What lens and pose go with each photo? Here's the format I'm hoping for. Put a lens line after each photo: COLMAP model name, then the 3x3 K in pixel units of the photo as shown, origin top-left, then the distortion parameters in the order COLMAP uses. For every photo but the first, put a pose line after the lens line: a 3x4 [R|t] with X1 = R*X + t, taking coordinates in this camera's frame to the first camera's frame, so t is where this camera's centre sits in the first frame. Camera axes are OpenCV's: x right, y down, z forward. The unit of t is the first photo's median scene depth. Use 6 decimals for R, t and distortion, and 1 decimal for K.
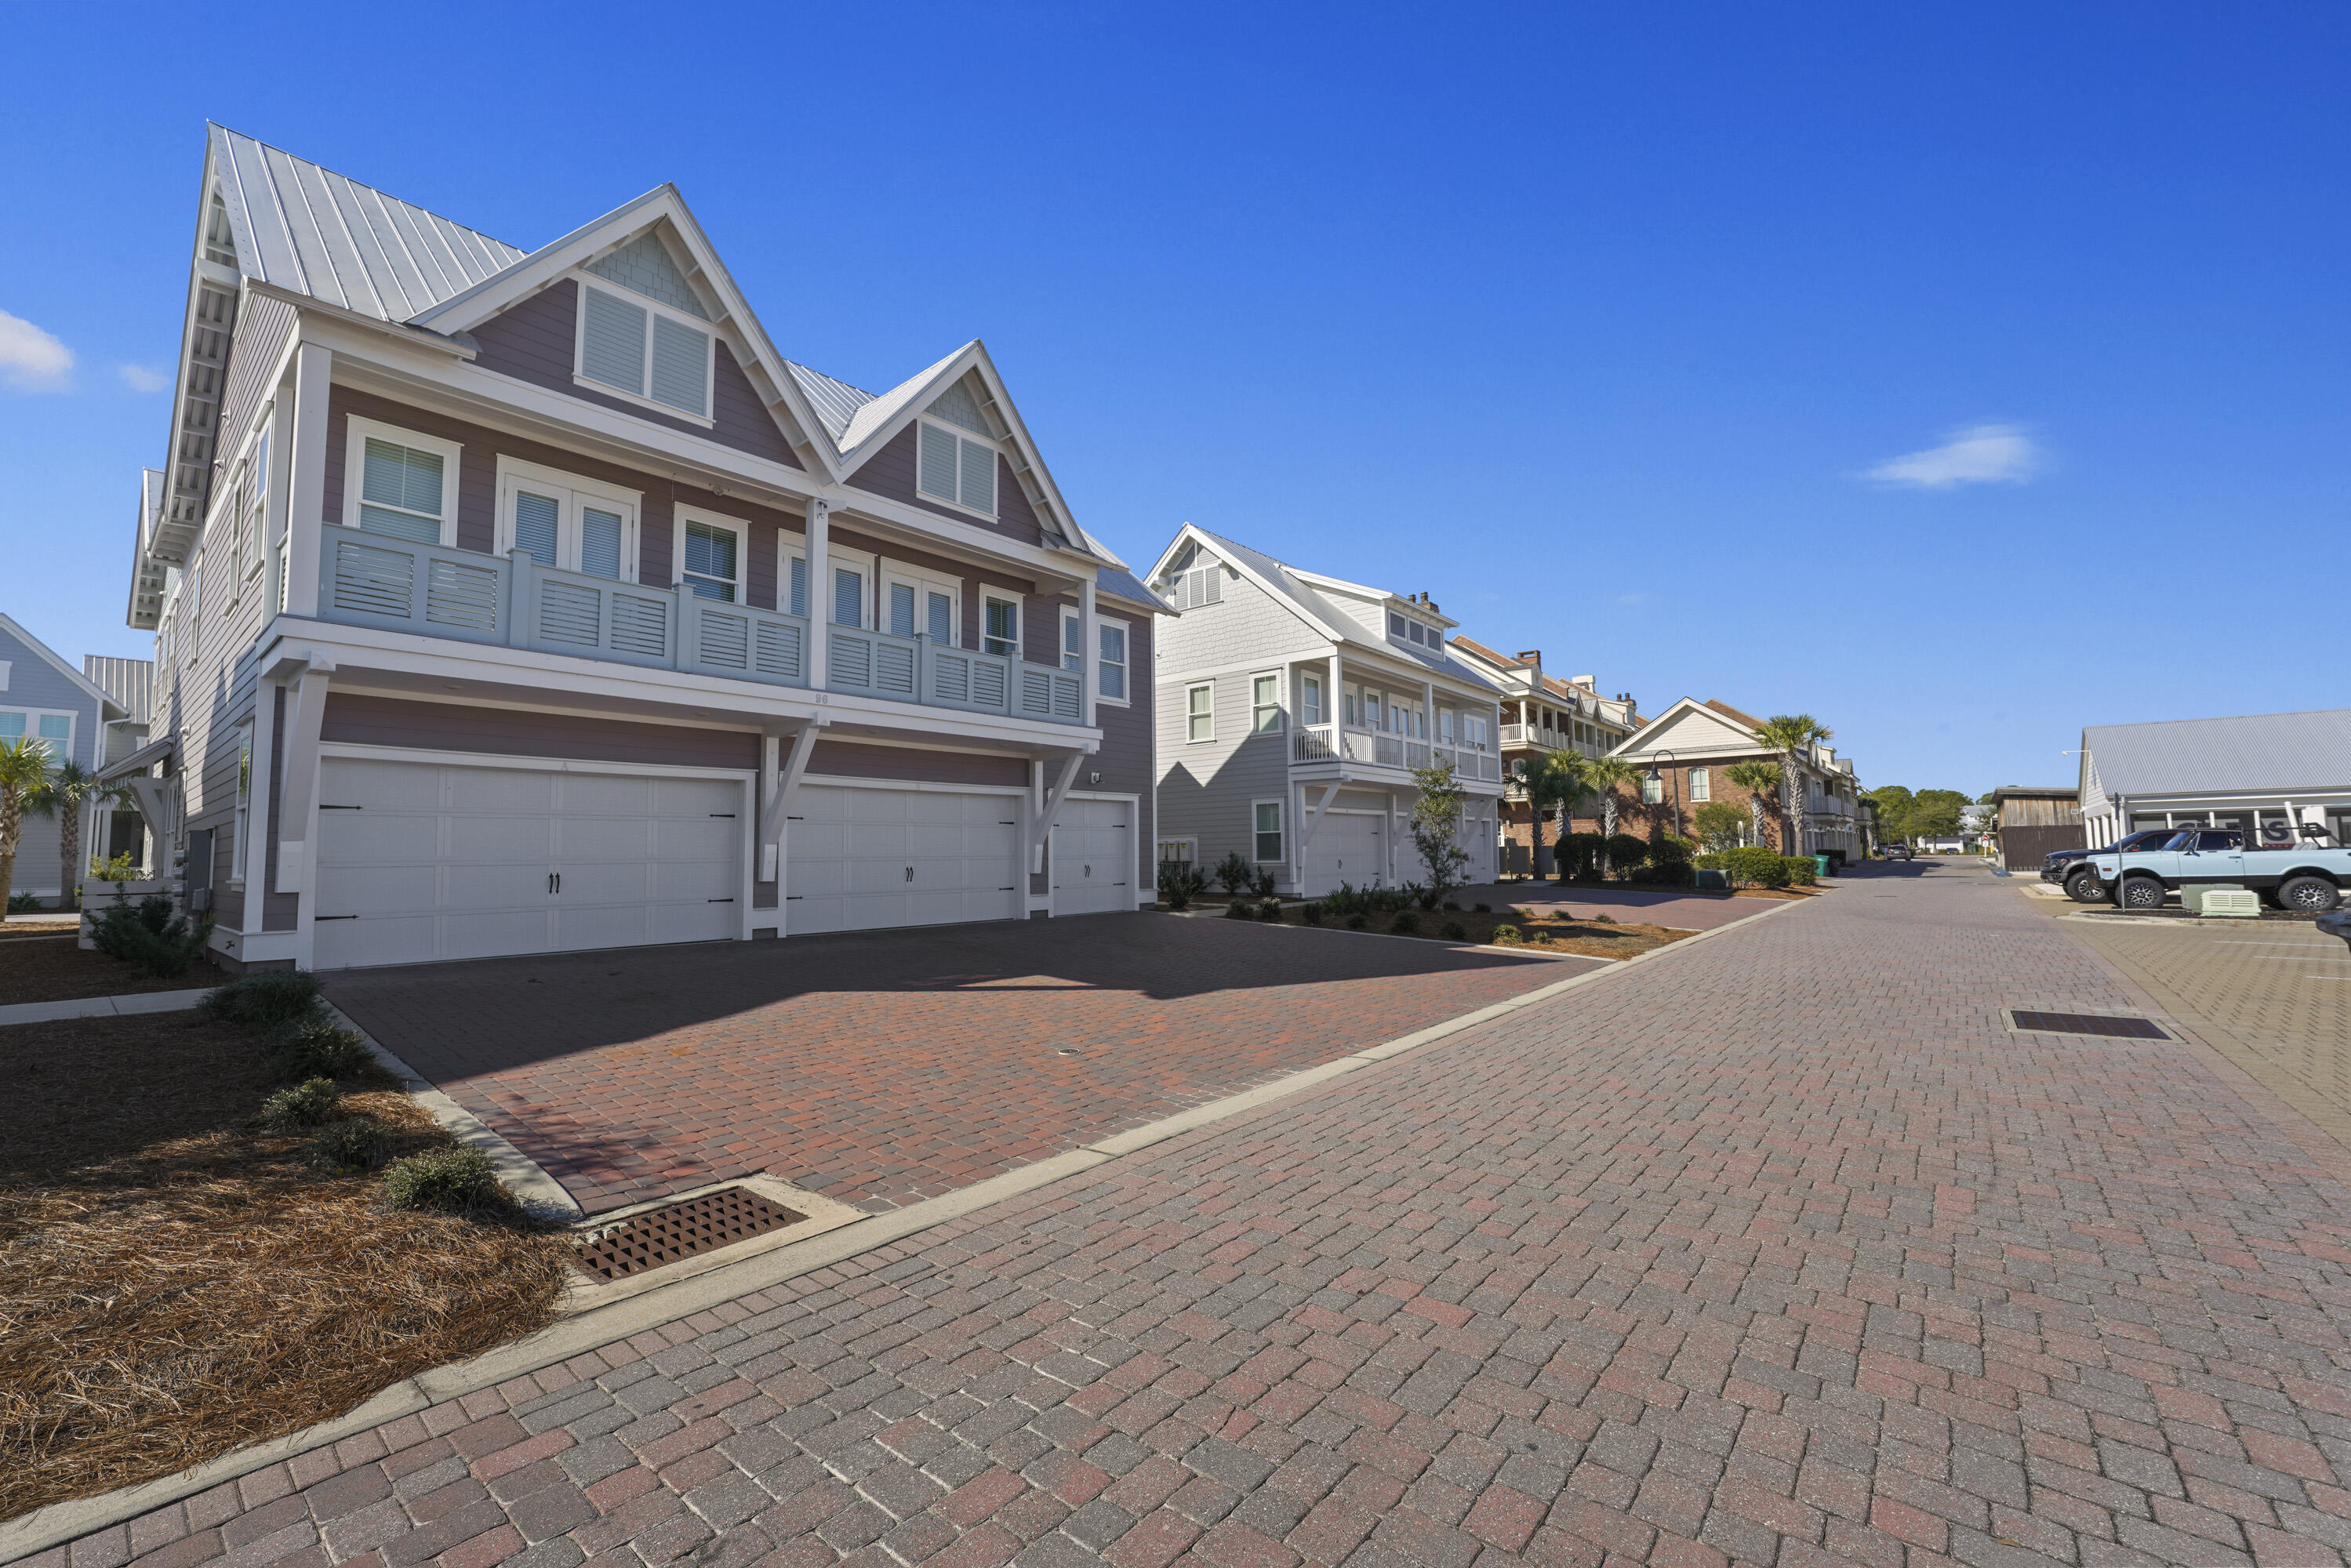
lens RADIAL K [[967.9, 0, 1175.5], [0, 967.9, 784.0], [0, 0, 1]] dist [-0.011415, 0.005084]
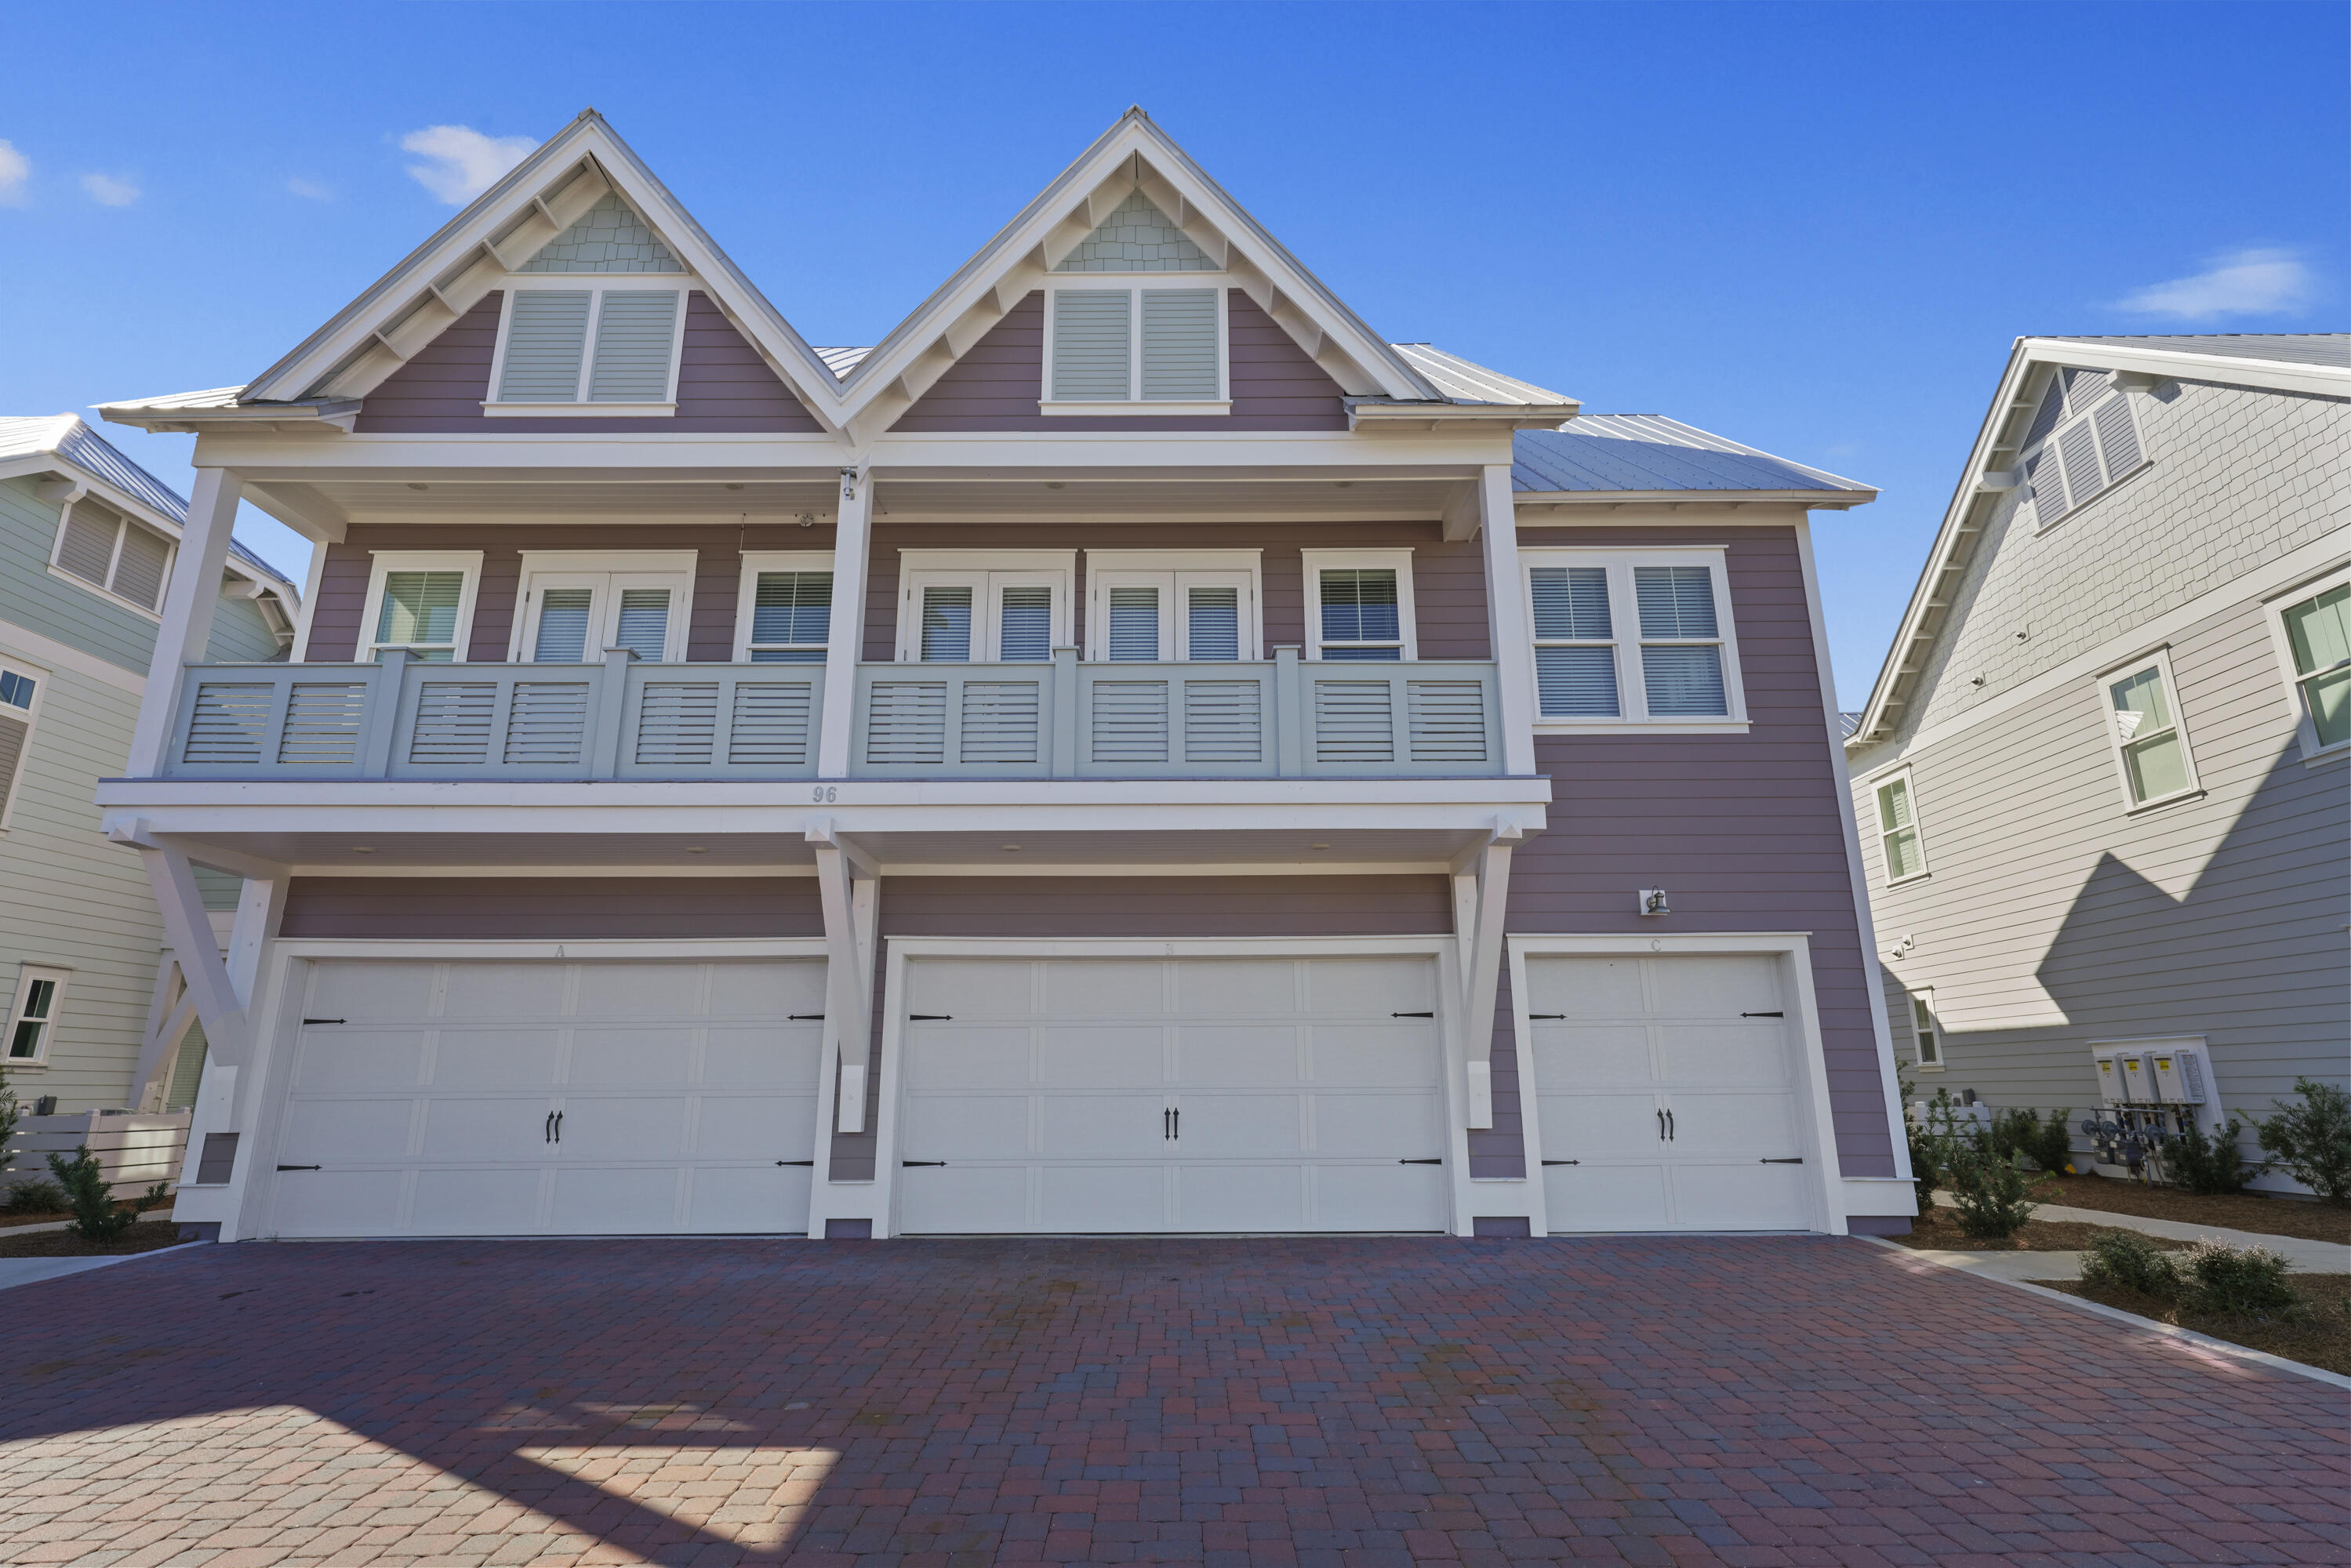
lens RADIAL K [[1159.5, 0, 1175.3], [0, 1159.5, 788.1], [0, 0, 1]] dist [0.006317, 0.001096]
pose [[0.636038, -0.189028, -0.748147, 0.170754], [0.054667, 0.978134, -0.200661, 0.034657], [0.769719, 0.086729, 0.632464, 0.481111]]
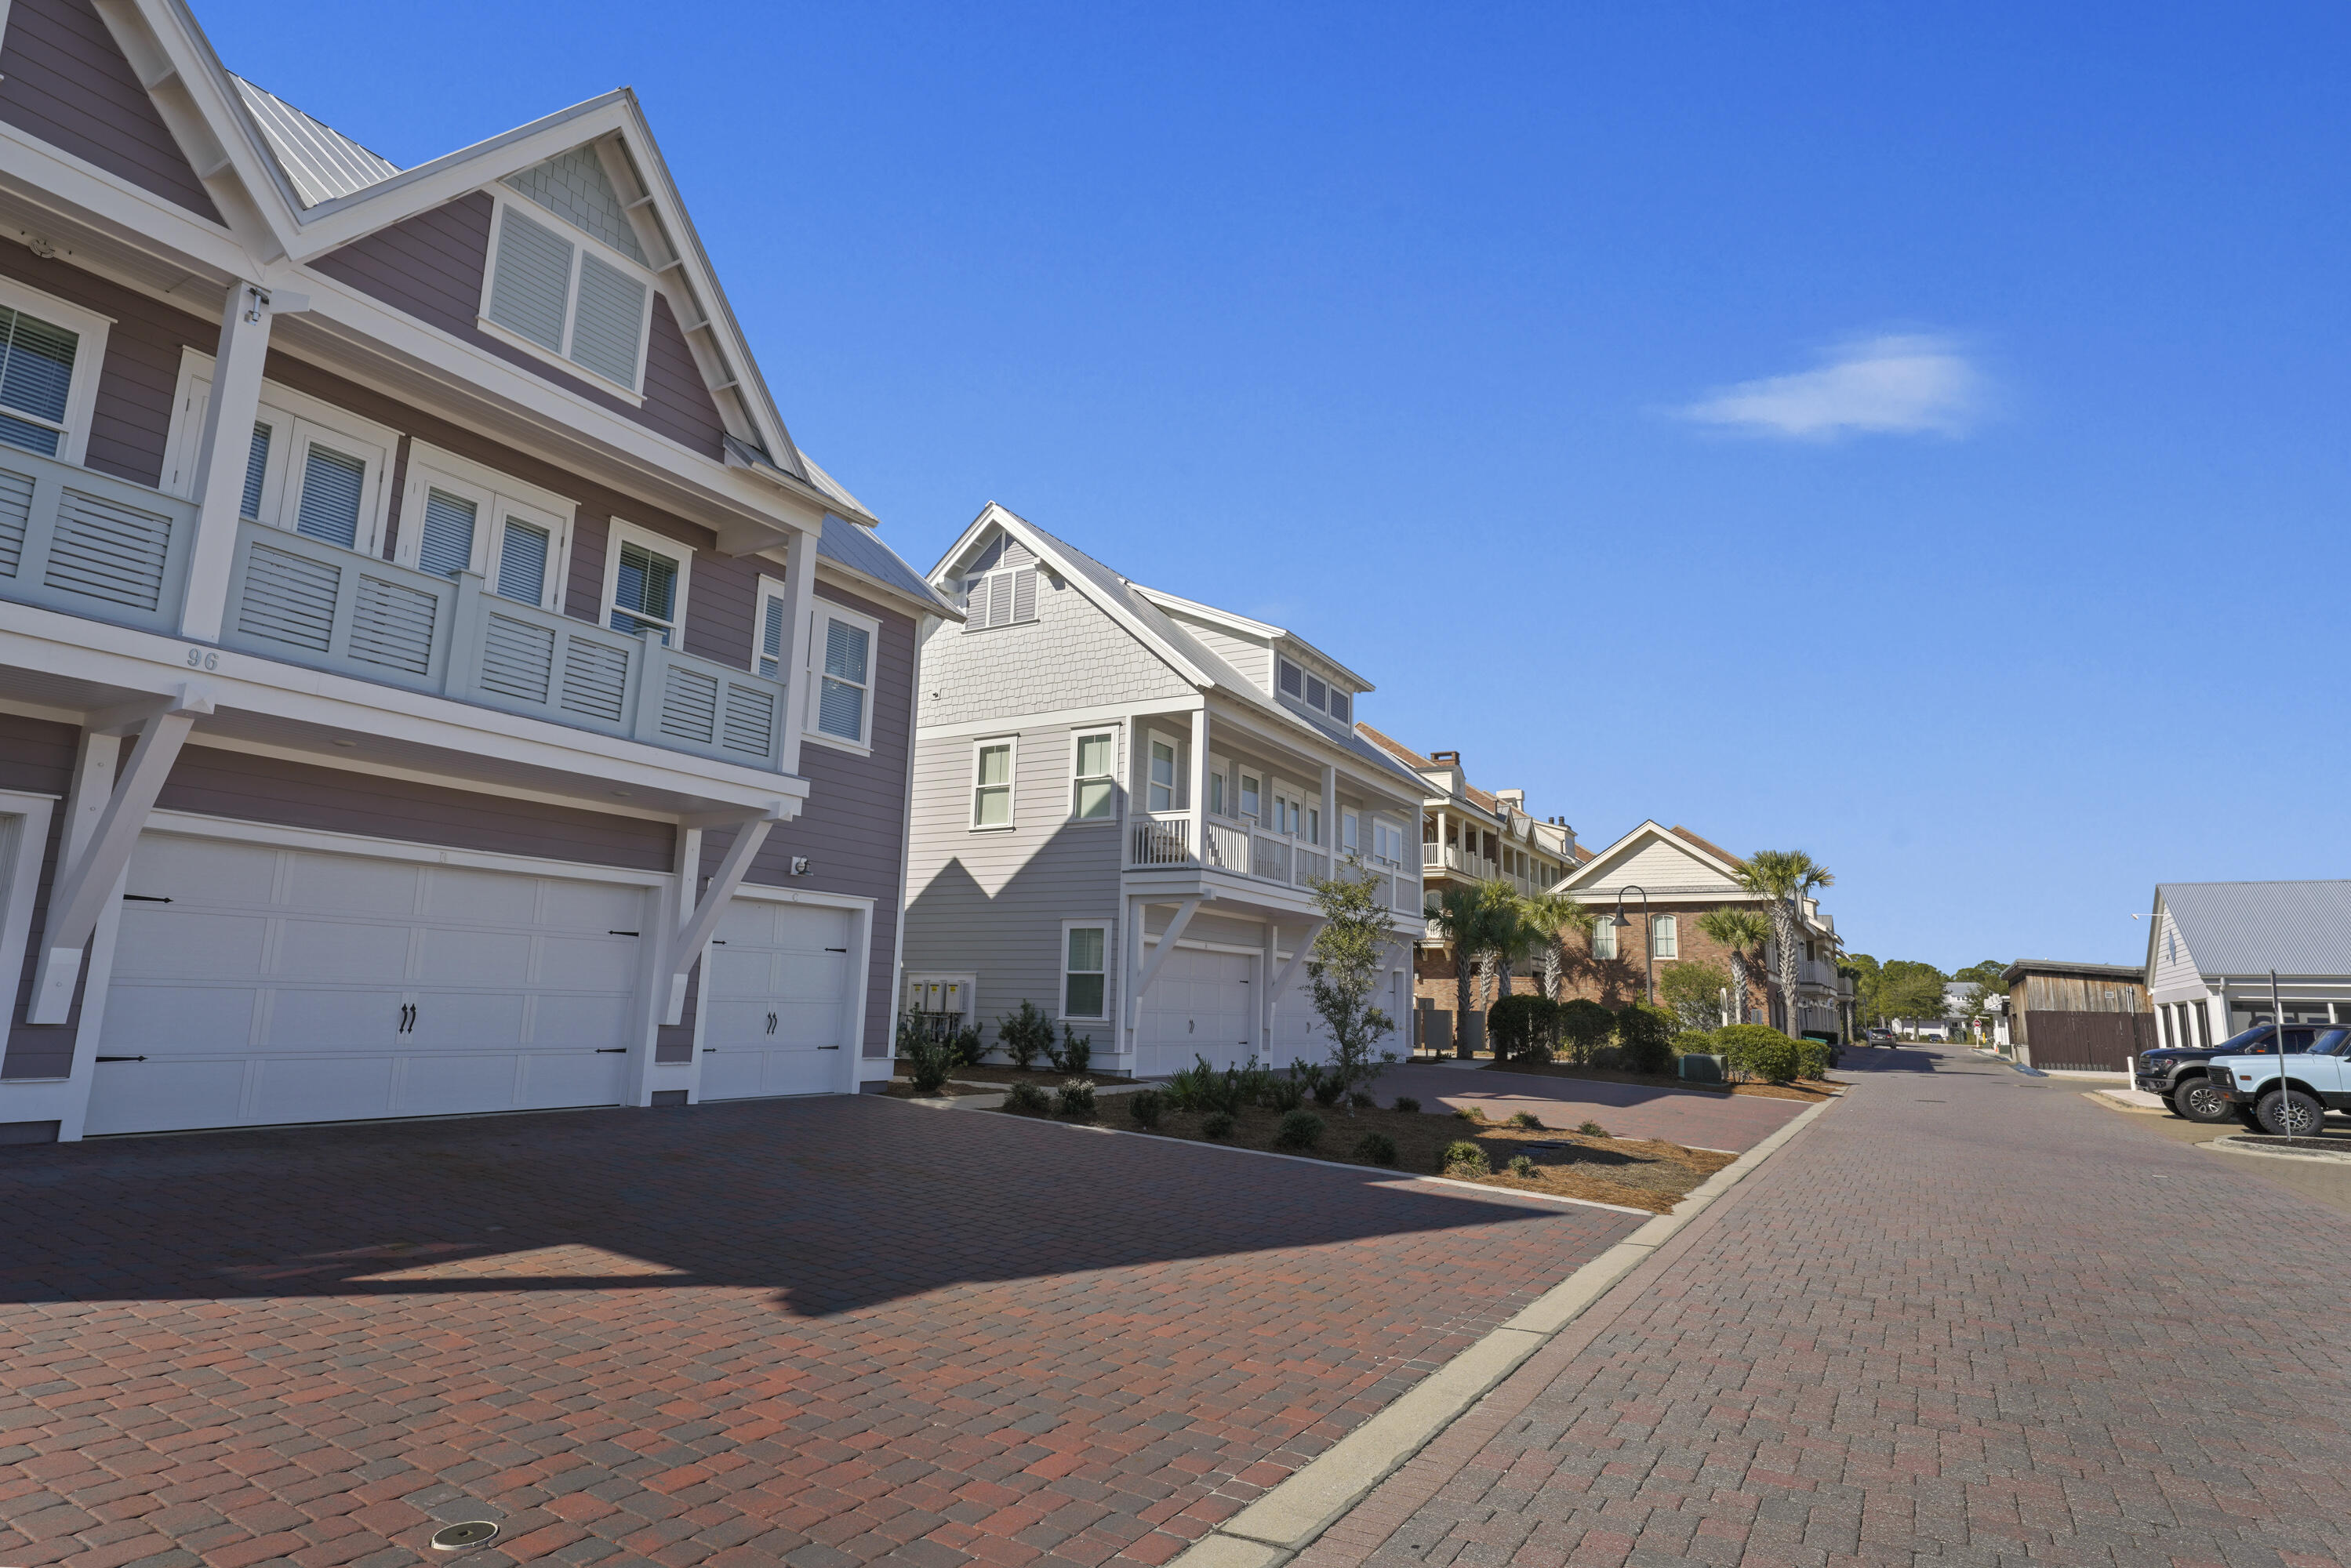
lens RADIAL K [[1262.3, 0, 1175.5], [0, 1262.3, 784.0], [0, 0, 1]] dist [0.007562, 0.000635]
pose [[0.986479, 0.066917, 0.149601, 0.025426], [-0.051416, 0.993122, -0.105188, 0.012806], [-0.155611, 0.096074, 0.983135, 0.182985]]
